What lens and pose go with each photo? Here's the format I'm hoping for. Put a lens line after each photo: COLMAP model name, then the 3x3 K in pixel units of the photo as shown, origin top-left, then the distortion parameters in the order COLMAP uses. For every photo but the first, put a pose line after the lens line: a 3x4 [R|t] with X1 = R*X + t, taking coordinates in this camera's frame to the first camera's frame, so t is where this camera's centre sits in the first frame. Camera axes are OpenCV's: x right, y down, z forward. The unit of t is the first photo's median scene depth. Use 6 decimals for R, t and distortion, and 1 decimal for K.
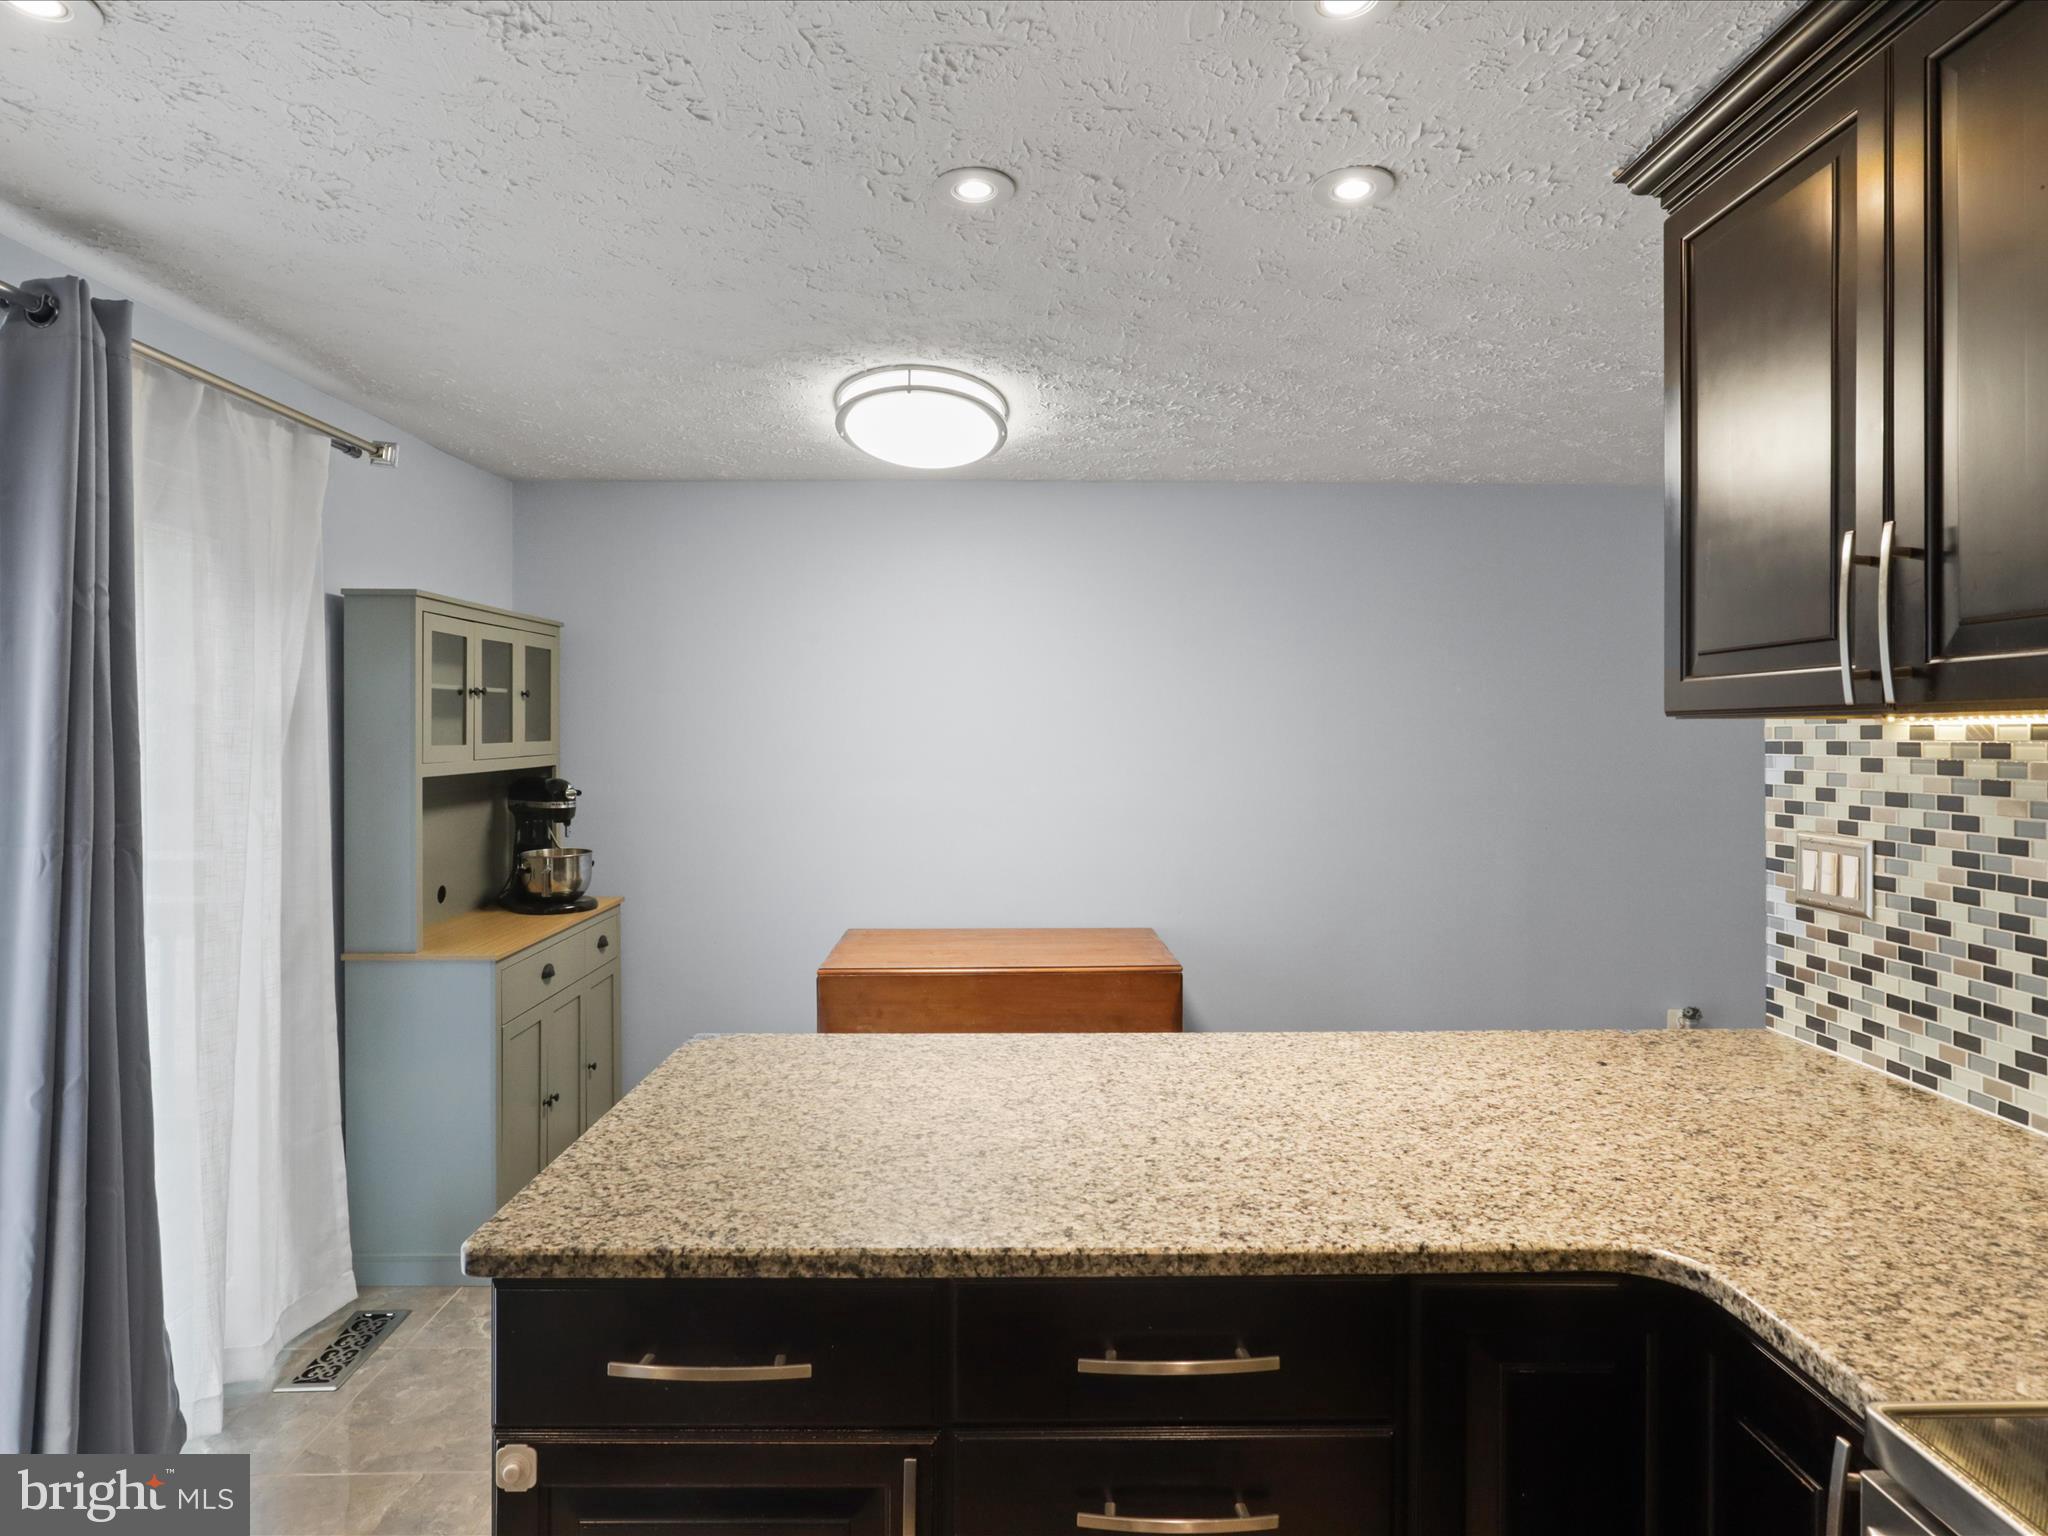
lens RADIAL K [[1159.7, 0, 1033.1], [0, 1159.7, 749.7], [0, 0, 1]] dist [-0.024351, 0.016197]
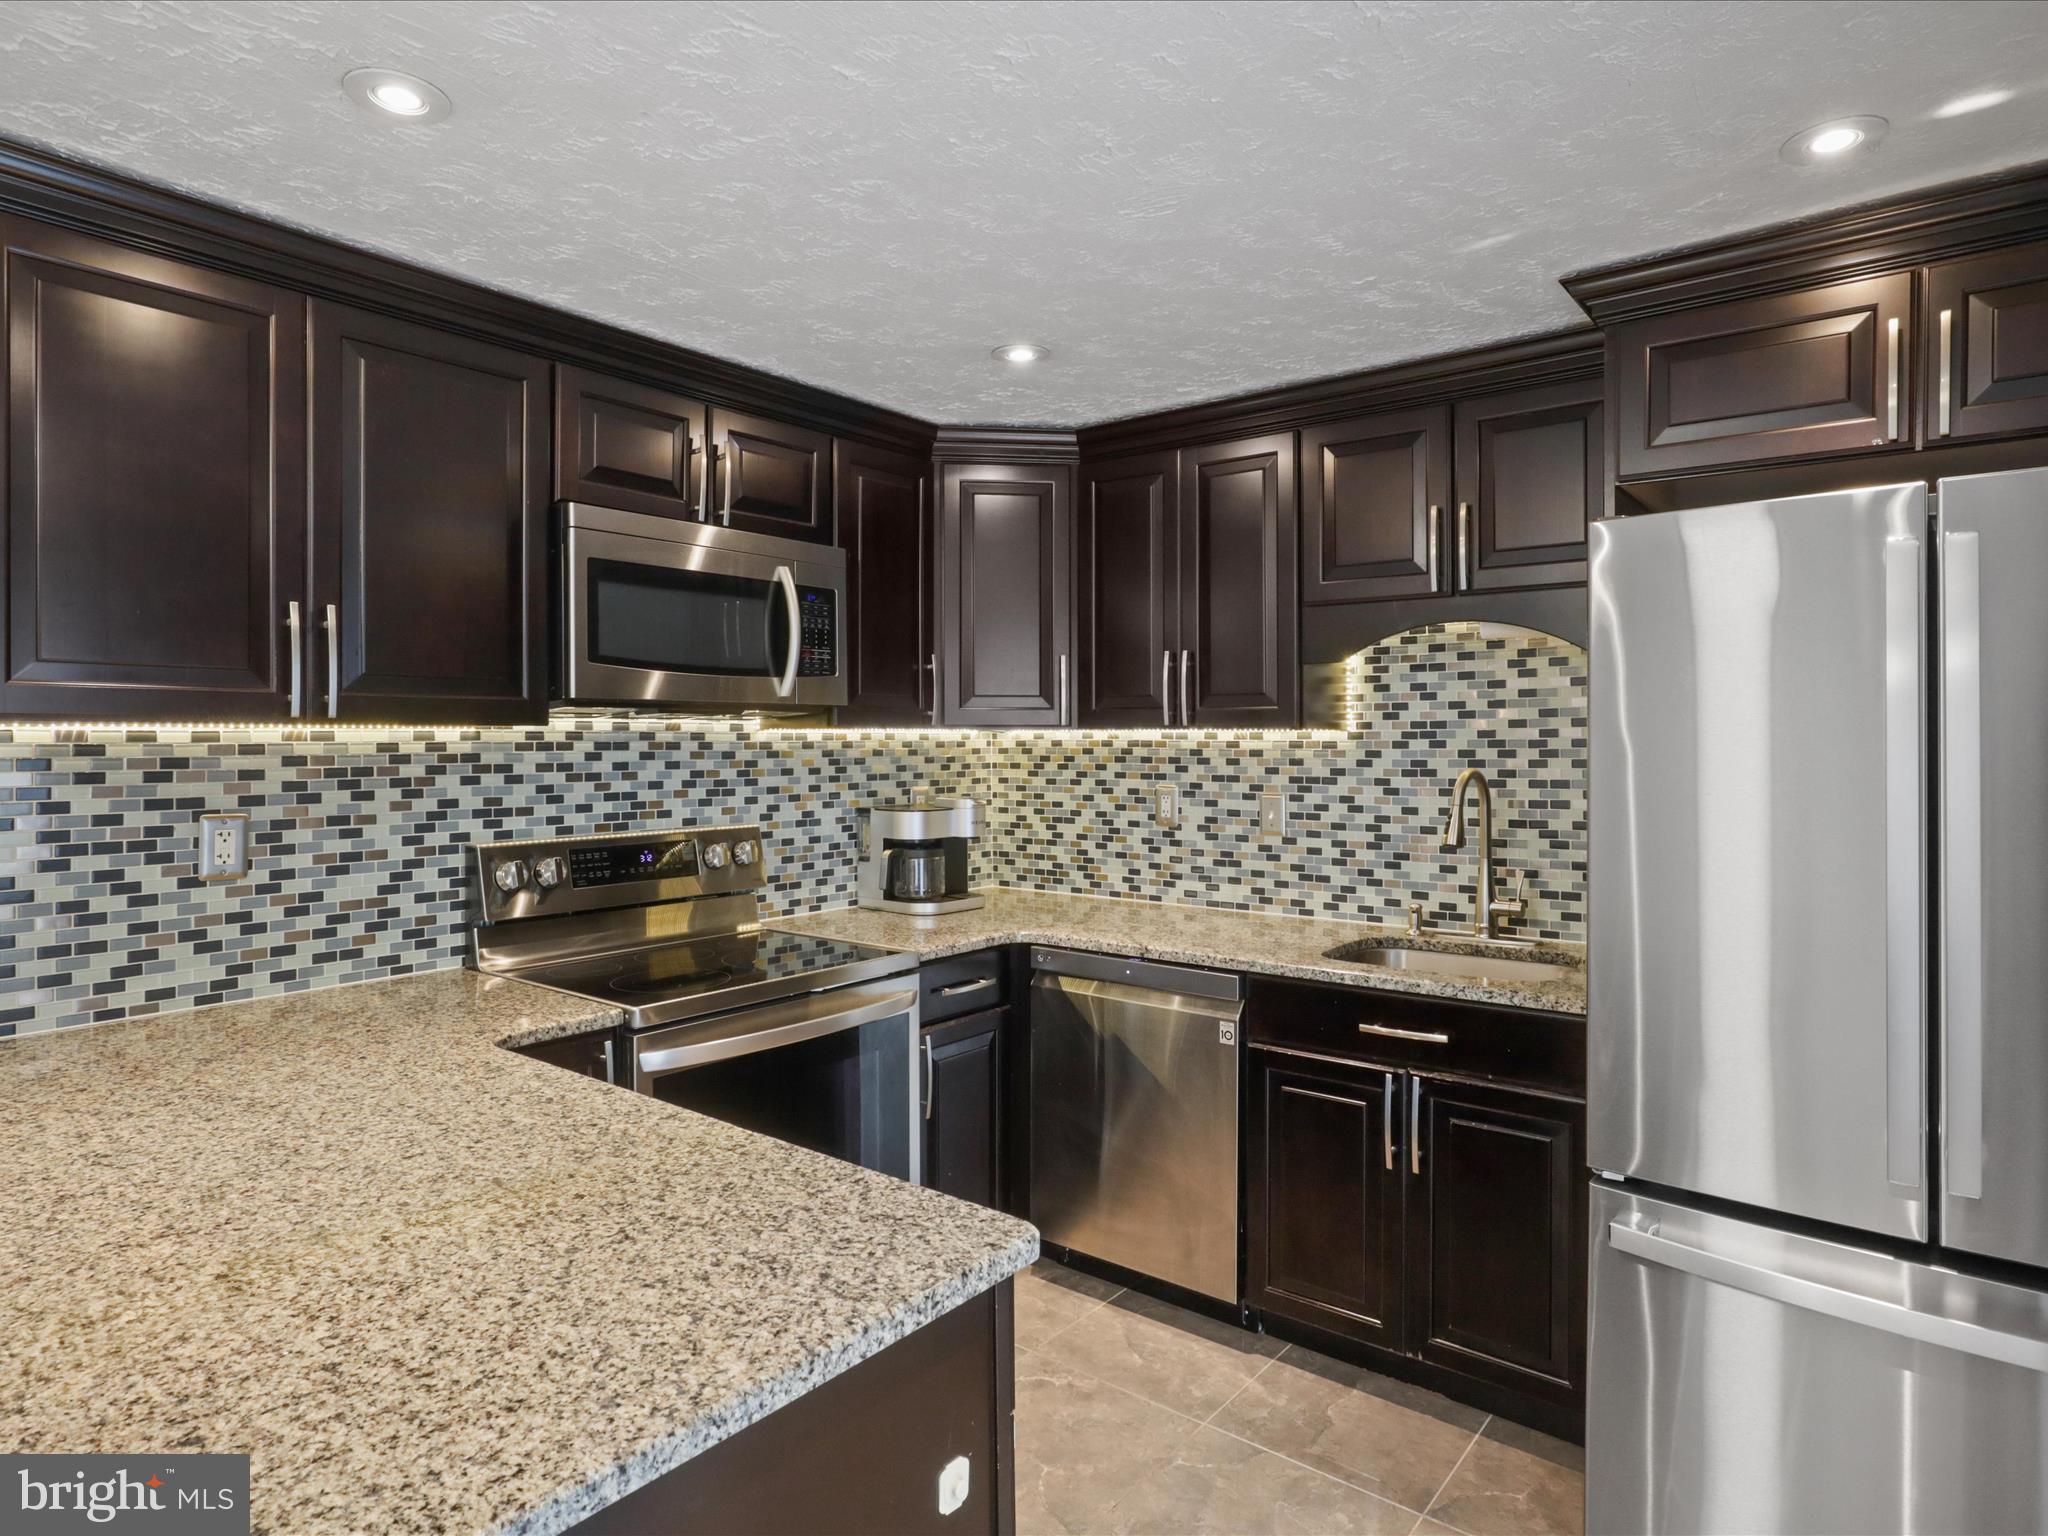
lens RADIAL K [[1159.7, 0, 1033.0], [0, 1159.7, 751.9], [0, 0, 1]] dist [-0.024351, 0.016197]
pose [[-0.773768, -0.002110, 0.633466, -0.811476], [0.011096, 0.999796, 0.016884, -0.007064], [-0.633372, 0.020093, -0.773587, 1.272355]]
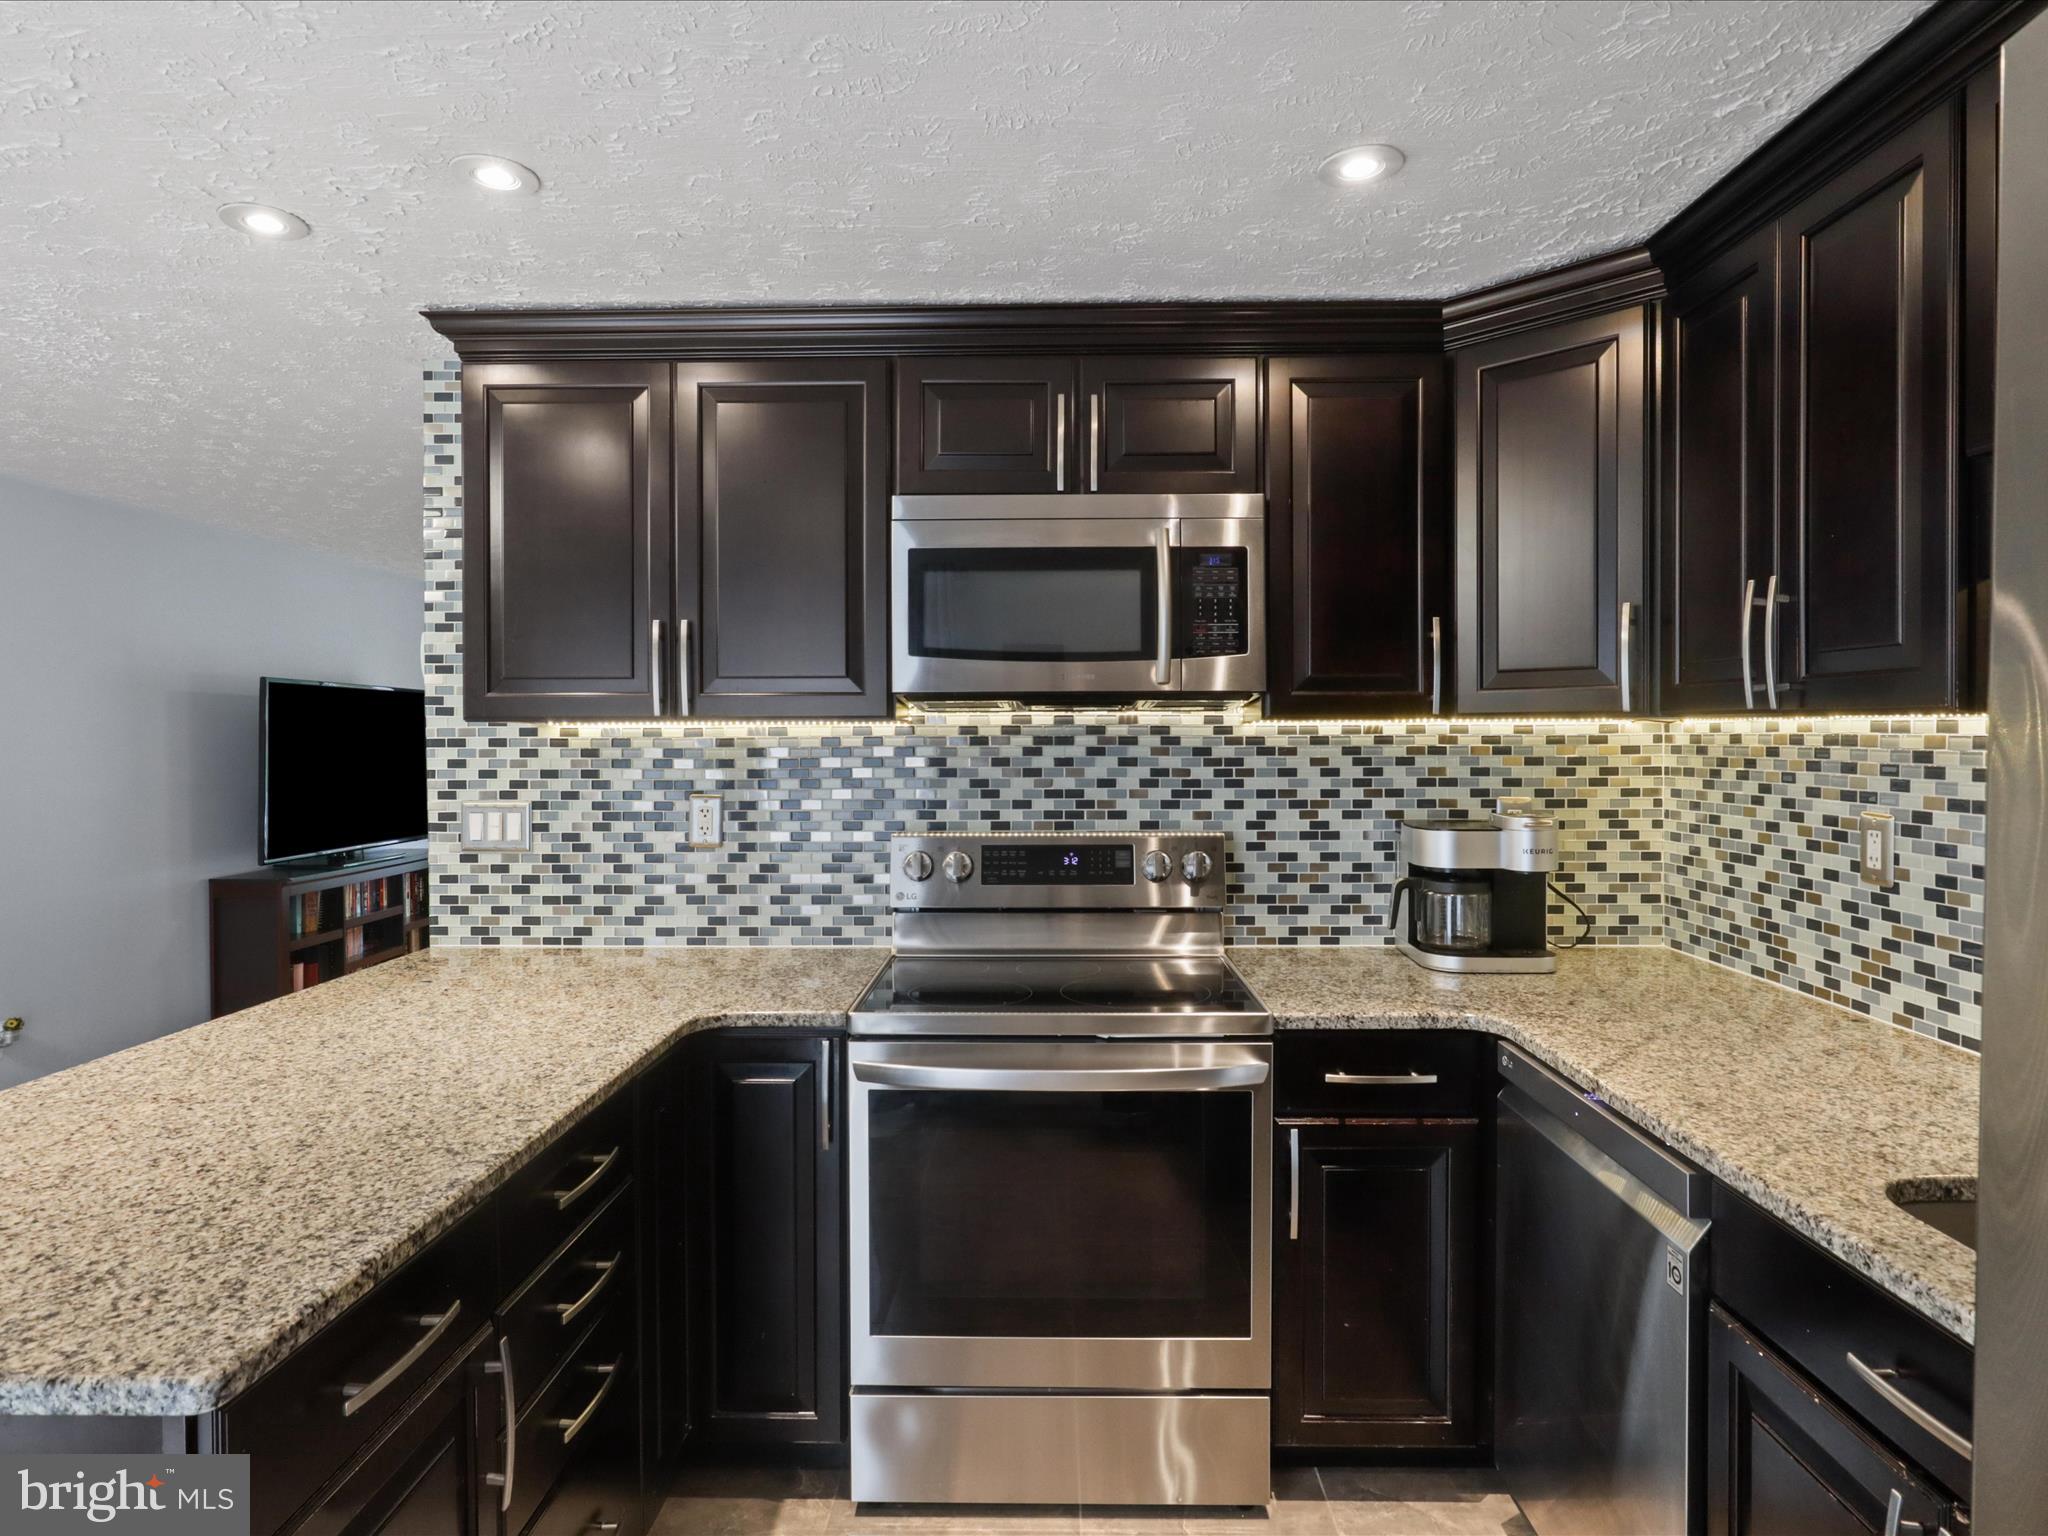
lens RADIAL K [[1159.7, 0, 1030.4], [0, 1159.7, 760.2], [0, 0, 1]] dist [-0.024351, 0.016197]
pose [[0.033445, -0.019259, 0.999255, -0.889423], [0.013466, 0.999732, 0.018817, 0.003046], [-0.999350, 0.012826, 0.033696, 0.289246]]
